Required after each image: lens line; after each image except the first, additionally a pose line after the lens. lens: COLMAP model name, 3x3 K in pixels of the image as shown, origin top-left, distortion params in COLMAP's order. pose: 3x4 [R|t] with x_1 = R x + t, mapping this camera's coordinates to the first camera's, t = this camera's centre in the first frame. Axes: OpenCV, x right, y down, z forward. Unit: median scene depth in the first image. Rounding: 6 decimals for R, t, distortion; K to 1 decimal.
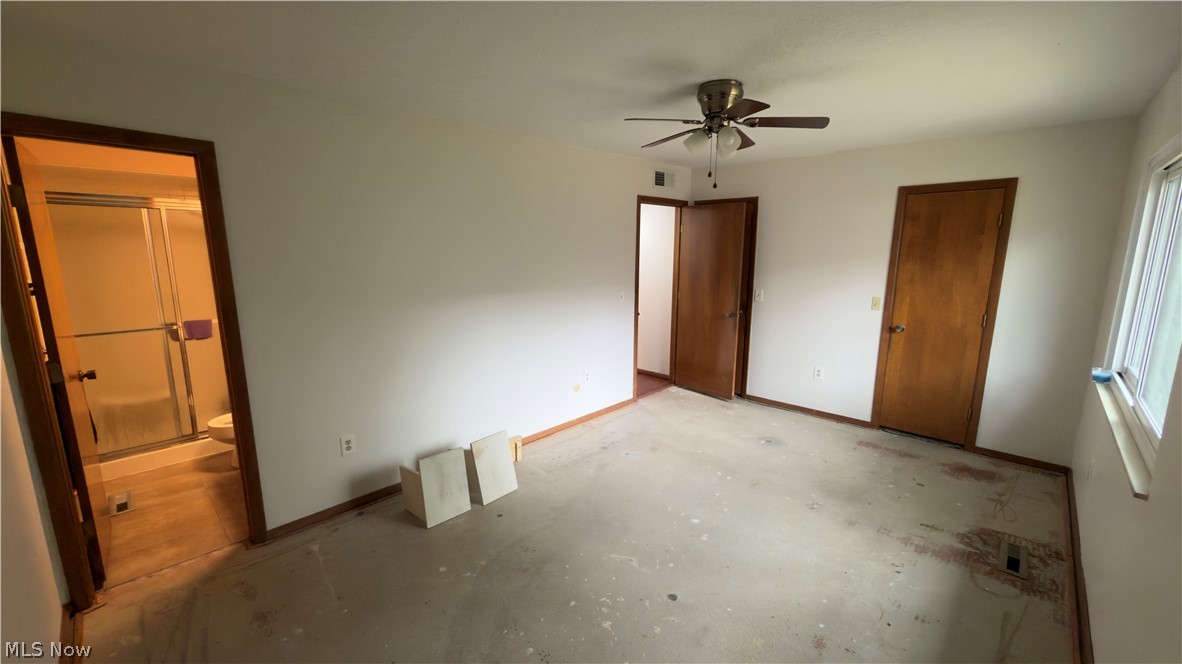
lens RADIAL K [[474.6, 0, 591.0], [0, 474.6, 332.0], [0, 0, 1]] dist [-0.001797, -0.000364]
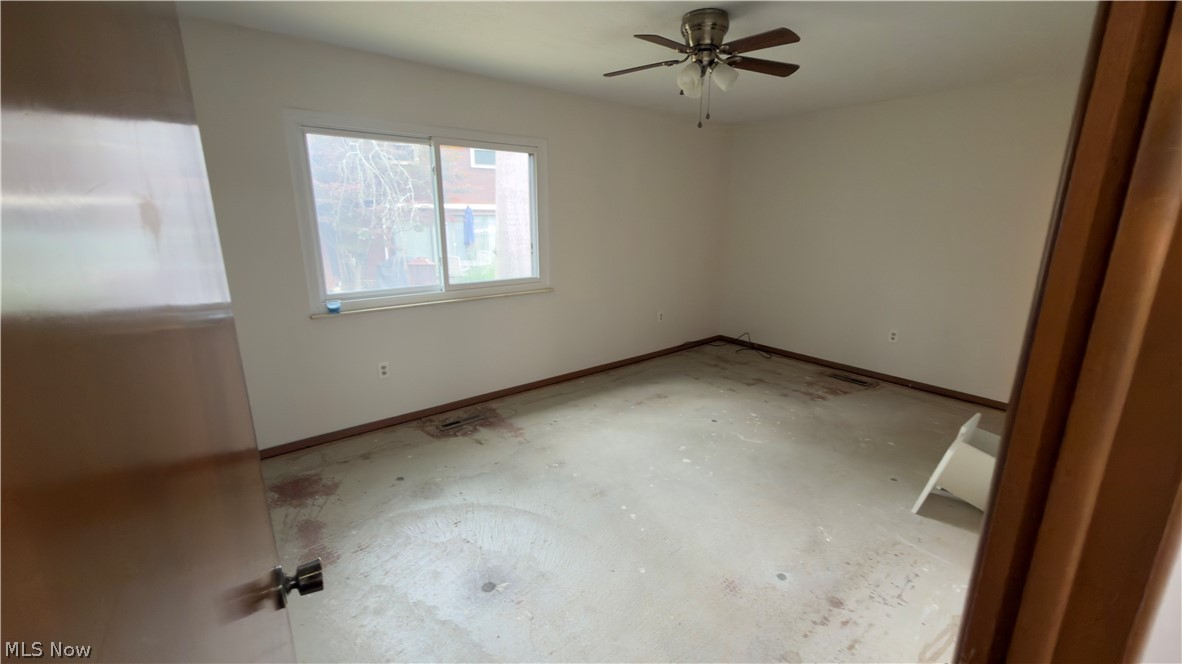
lens RADIAL K [[474.6, 0, 591.0], [0, 474.6, 332.0], [0, 0, 1]] dist [-0.001797, -0.000364]
pose [[-0.991524, -0.038183, 0.124184, 0.339631], [0.016404, 0.911397, 0.411202, -0.318647], [-0.128882, 0.409754, -0.903045, 2.029360]]
